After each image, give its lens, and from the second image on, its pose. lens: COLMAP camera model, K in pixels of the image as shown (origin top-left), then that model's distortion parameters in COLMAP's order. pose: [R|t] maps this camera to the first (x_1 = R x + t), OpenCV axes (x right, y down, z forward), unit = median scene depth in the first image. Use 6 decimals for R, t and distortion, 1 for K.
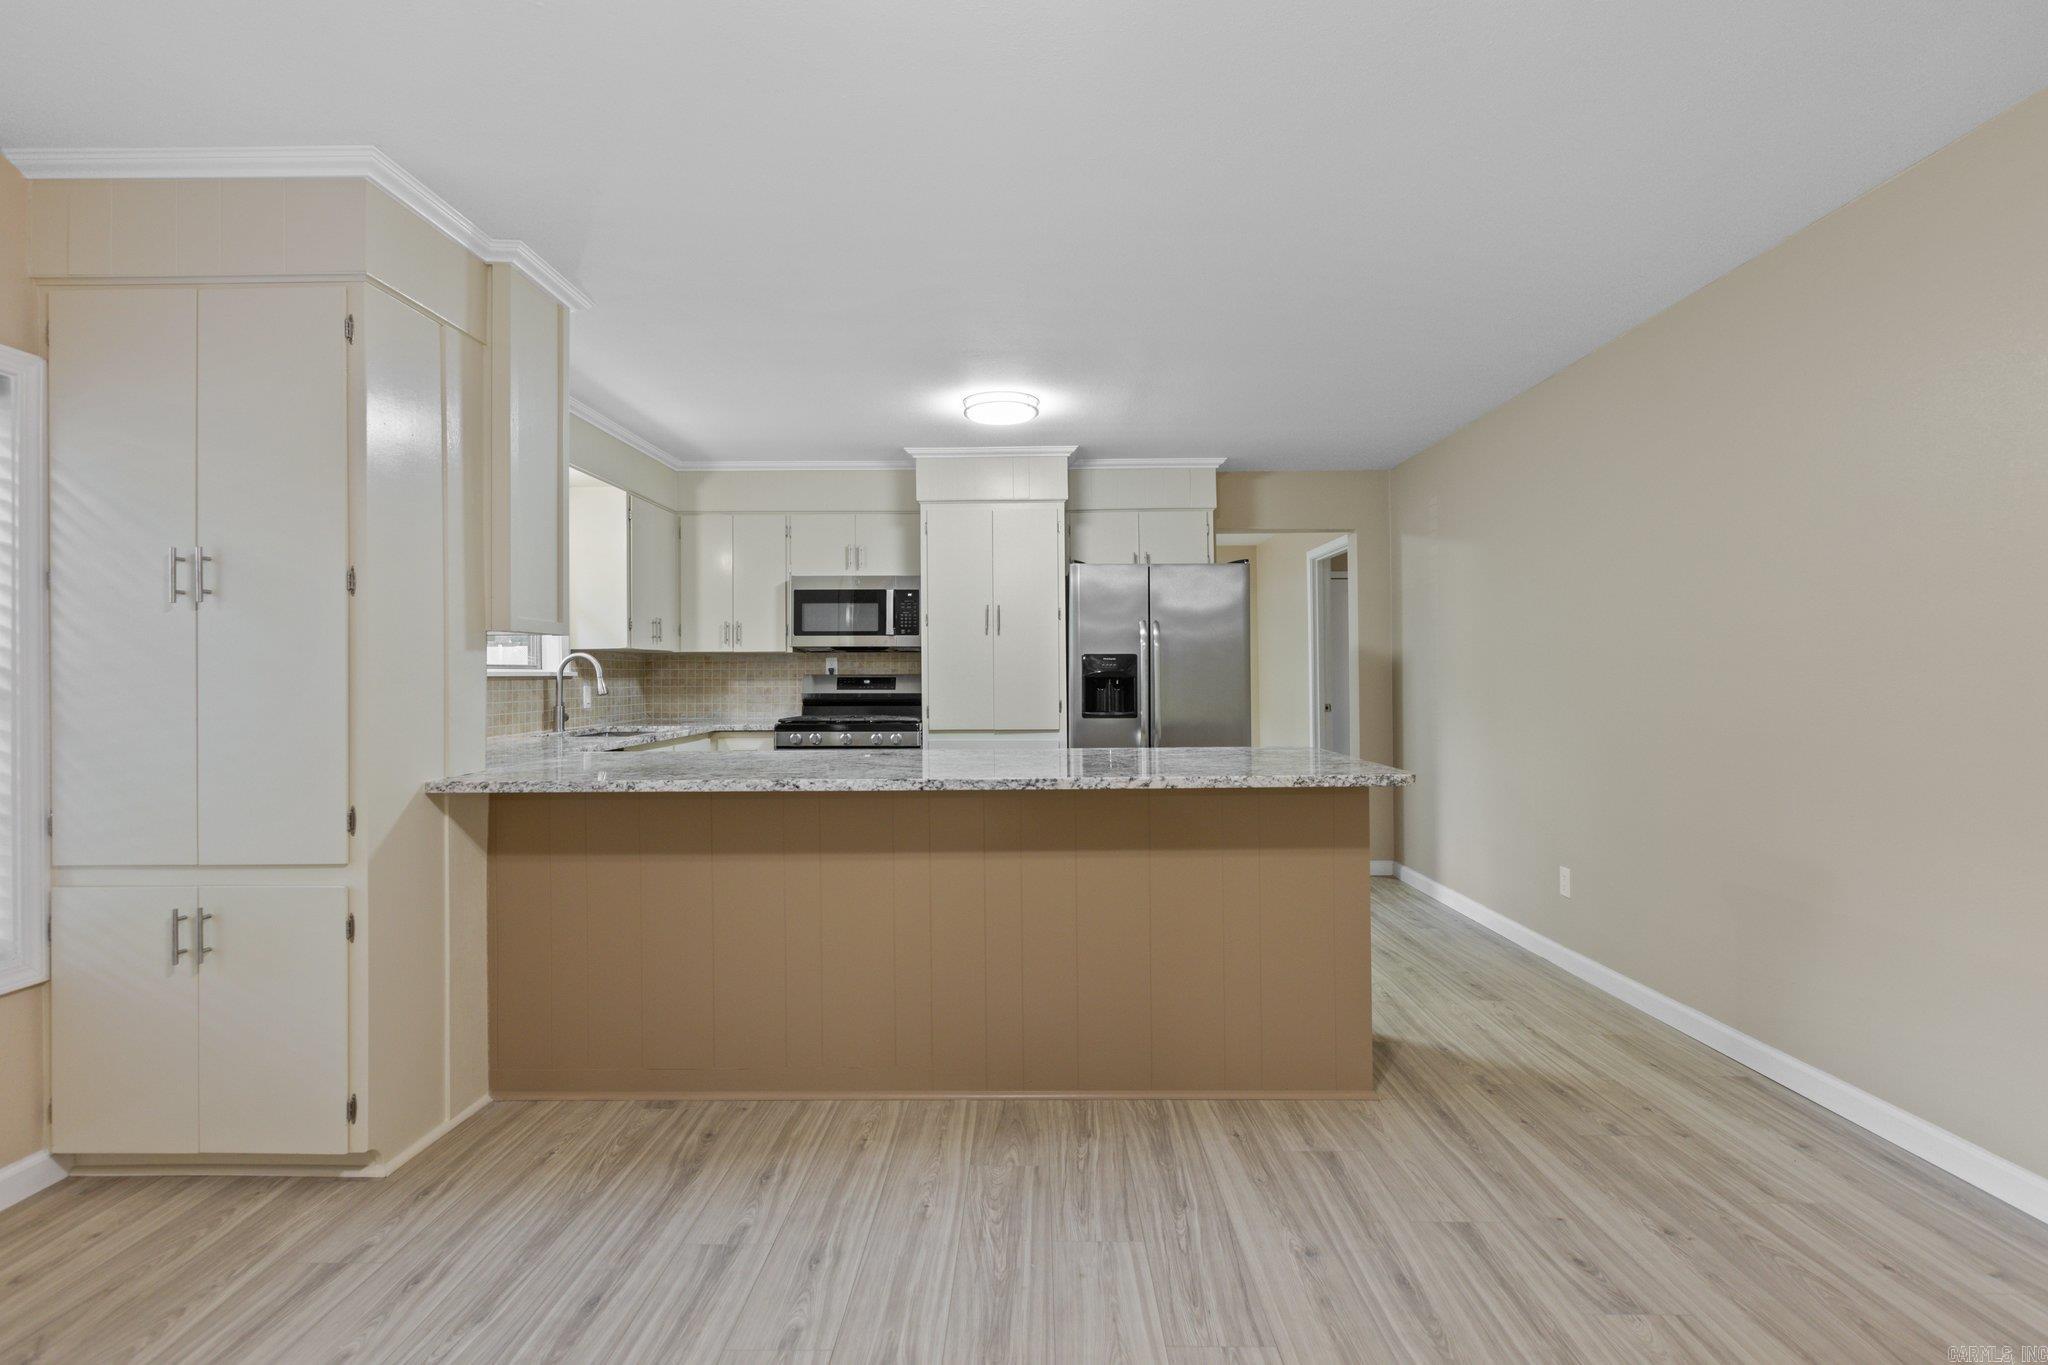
lens RADIAL K [[933.8, 0, 1019.6], [0, 933.8, 664.3], [0, 0, 1]] dist [0.007935, -0.002207]
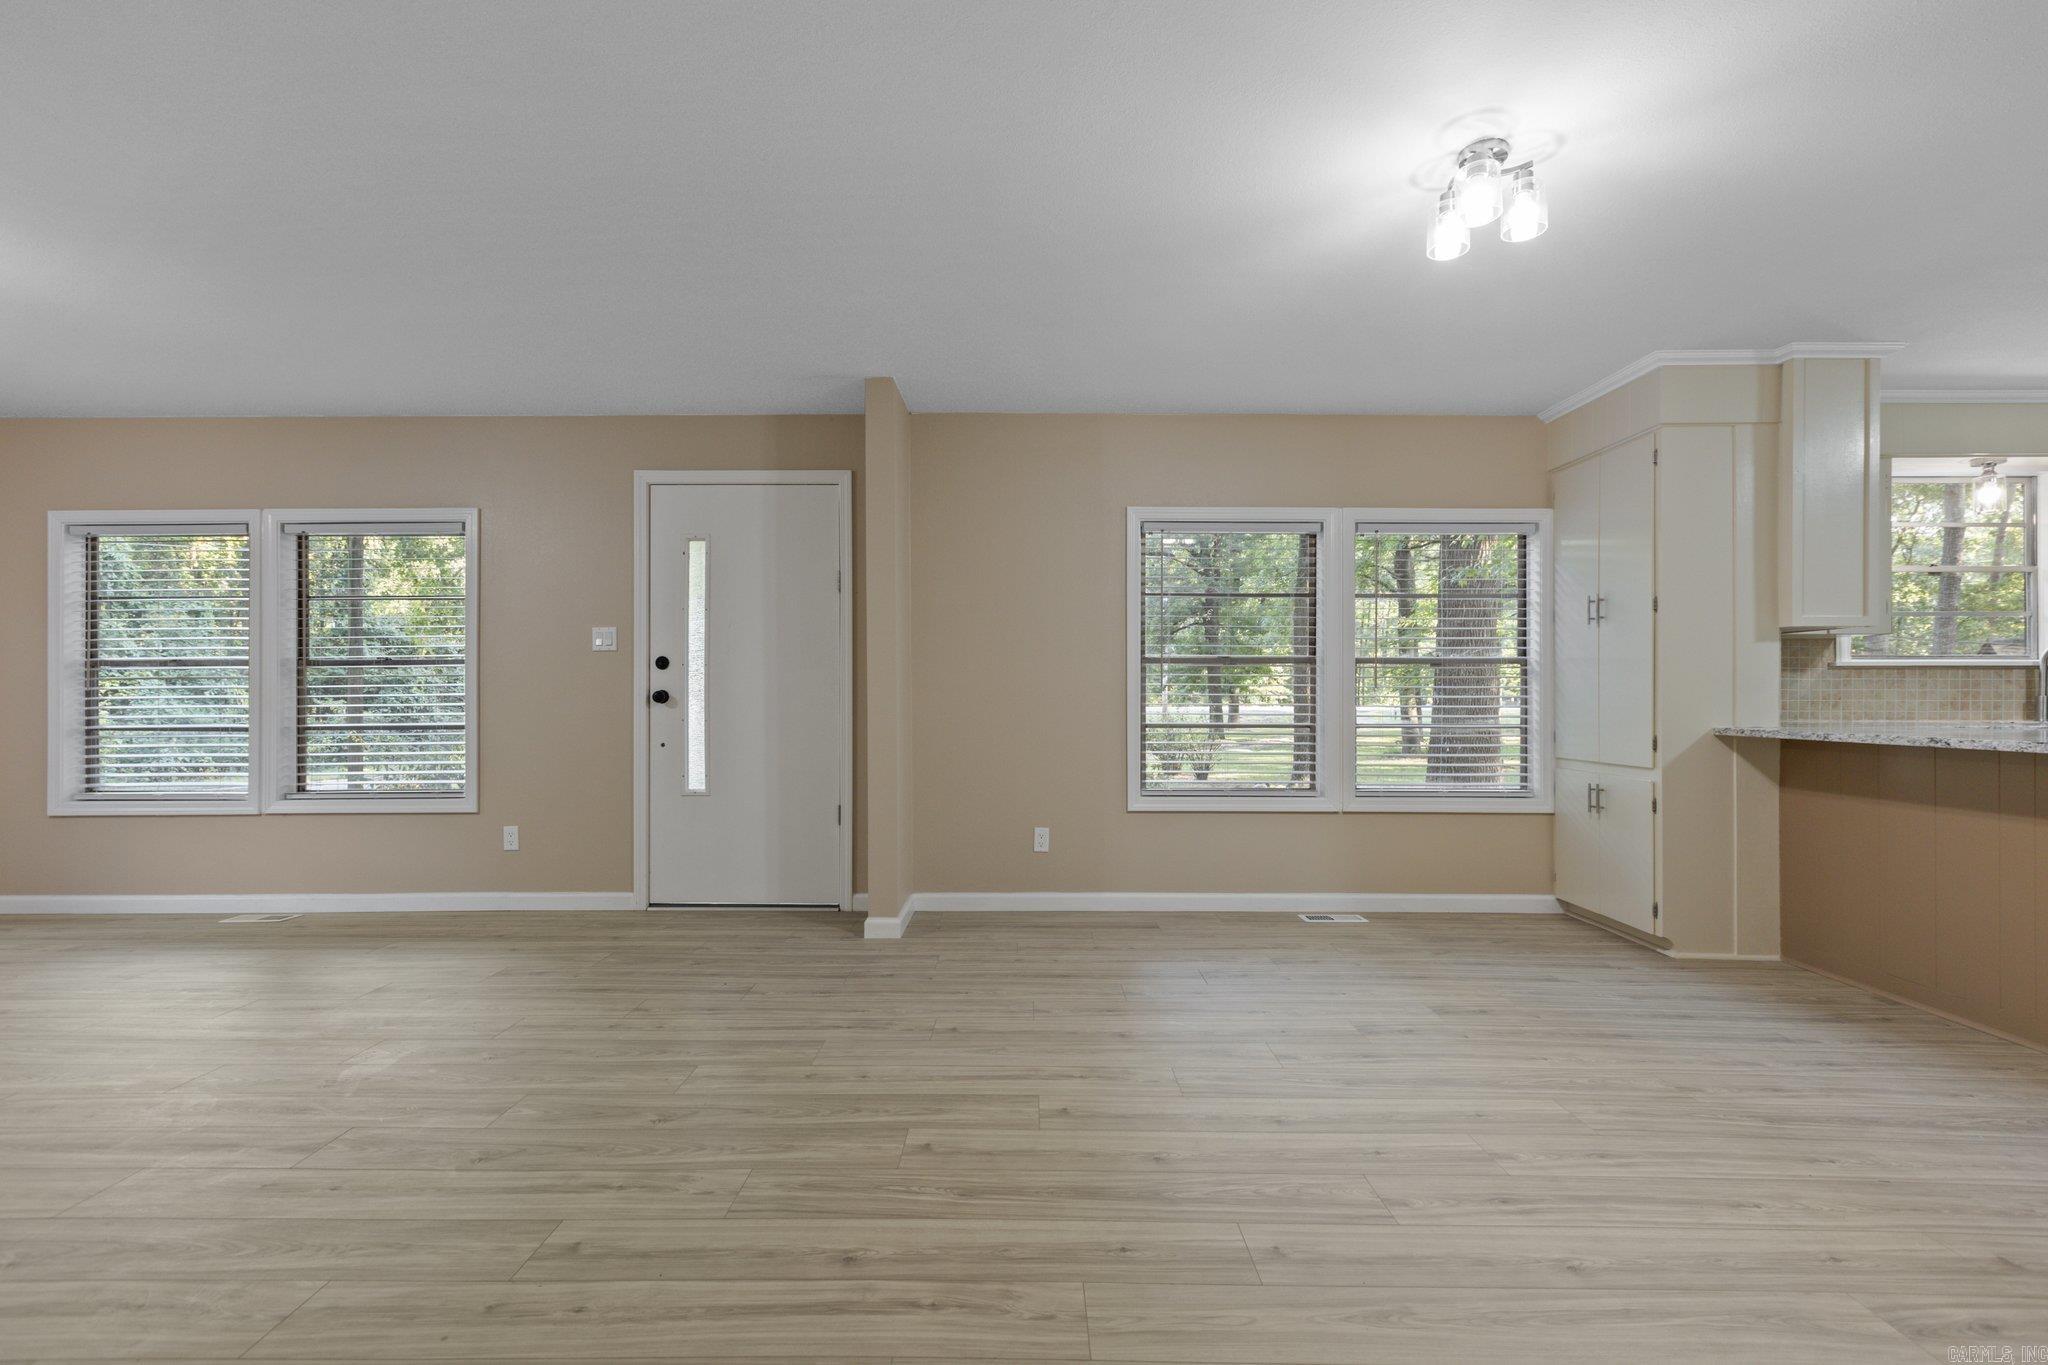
lens RADIAL K [[933.8, 0, 1018.0], [0, 933.8, 700.4], [0, 0, 1]] dist [0.007935, -0.002207]
pose [[0.010180, 0.011307, -0.999884, 0.828607], [0.009894, 0.999886, 0.011408, 0.046587], [0.999899, -0.010009, 0.010067, -0.156263]]
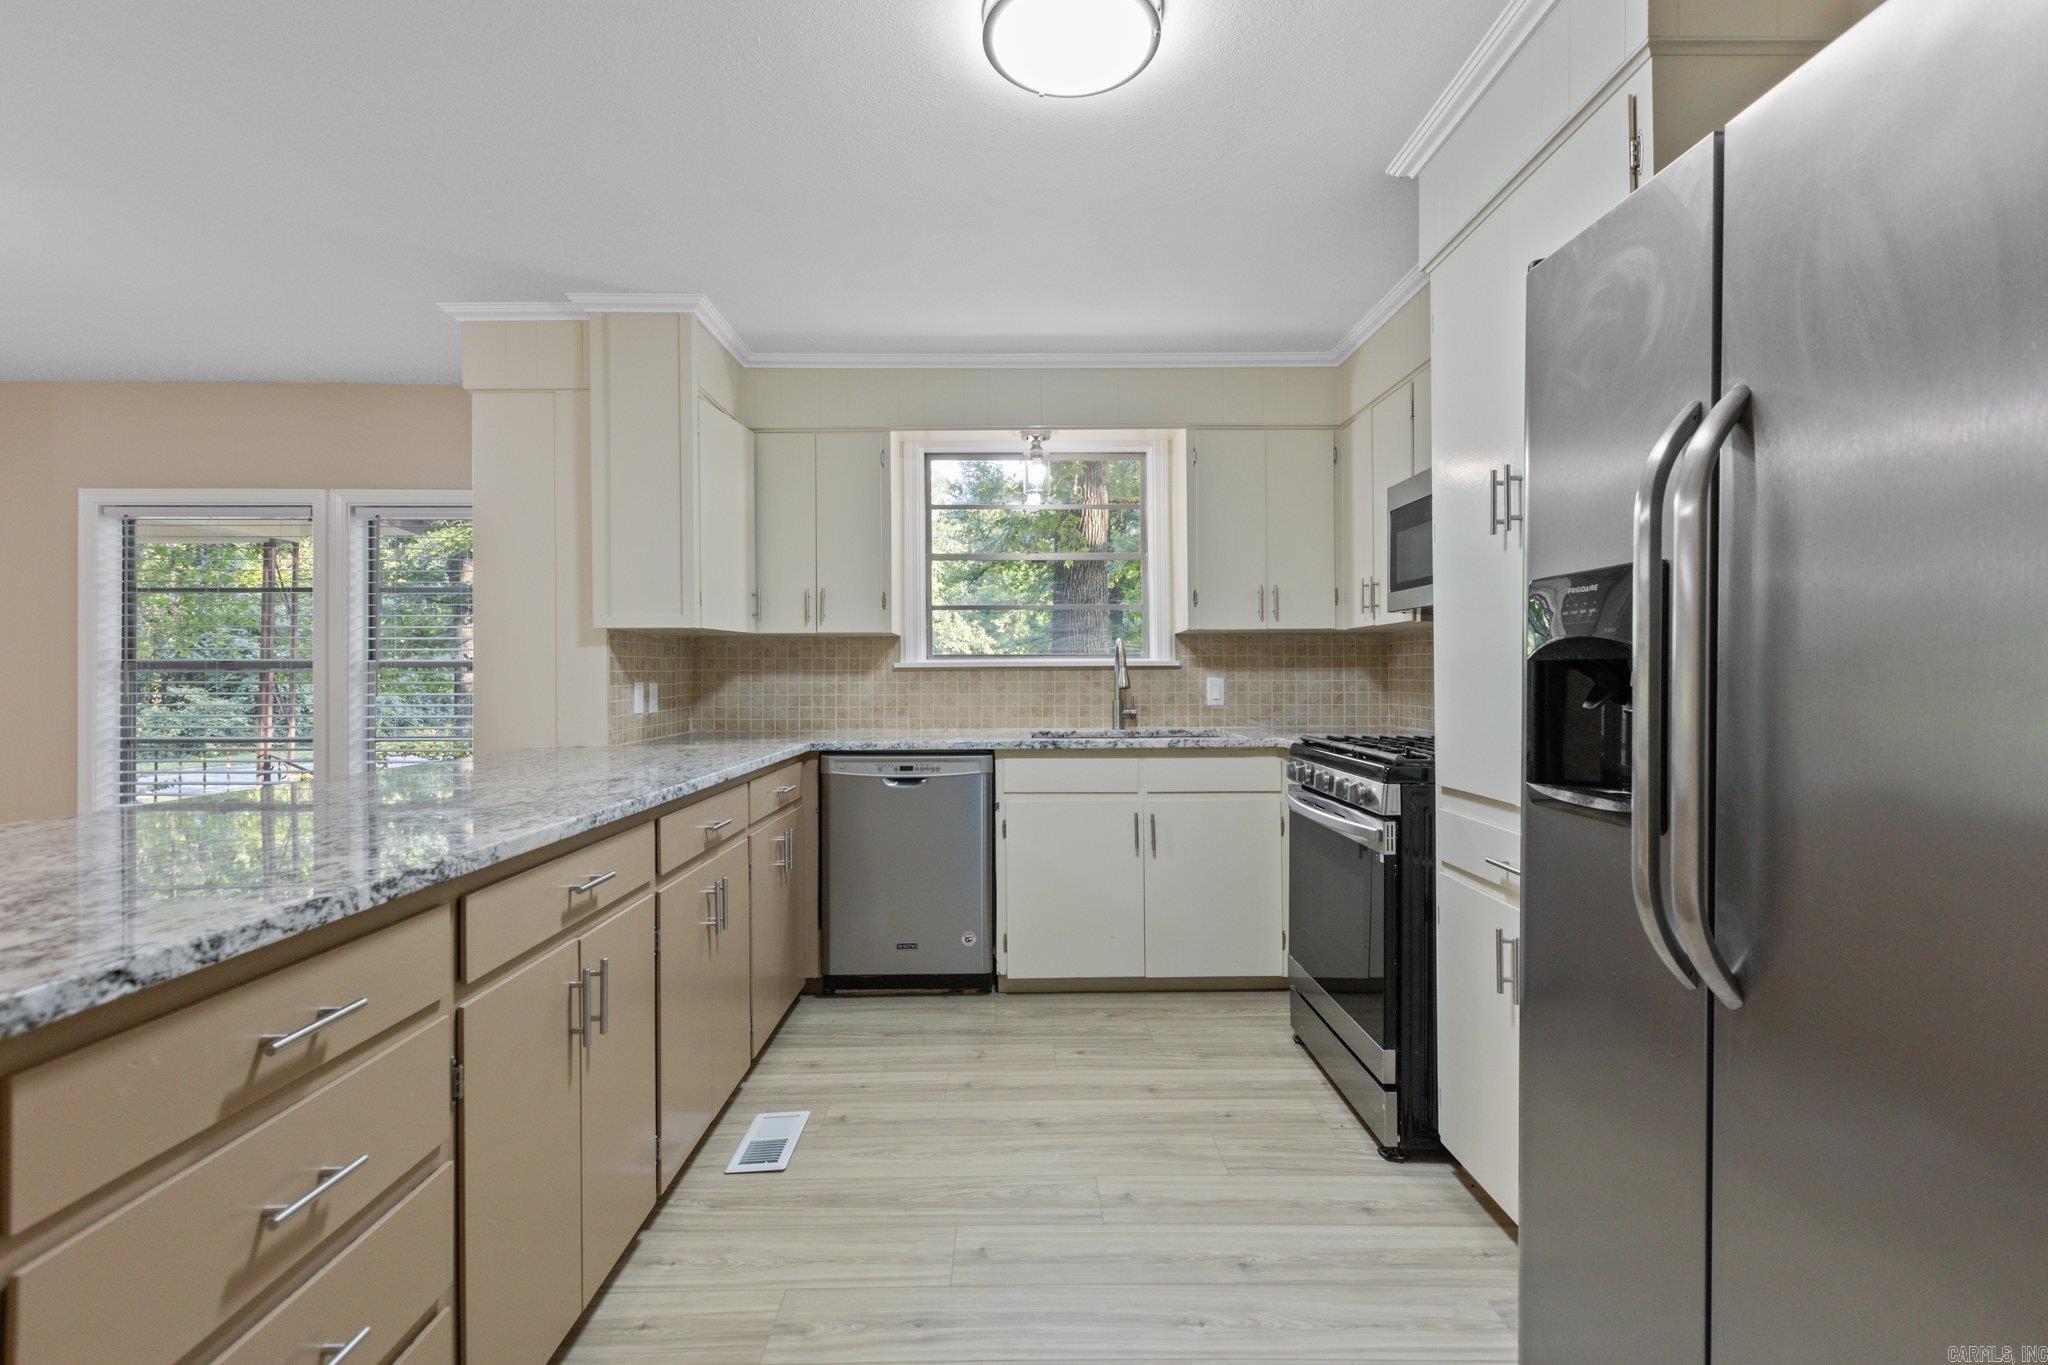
lens RADIAL K [[933.8, 0, 1019.5], [0, 933.8, 690.6], [0, 0, 1]] dist [0.007935, -0.002207]
pose [[0.024284, 0.021512, -0.999474, 0.644779], [0.016653, 0.999621, 0.021920, 0.024910], [0.999566, -0.017176, 0.023916, 1.505244]]
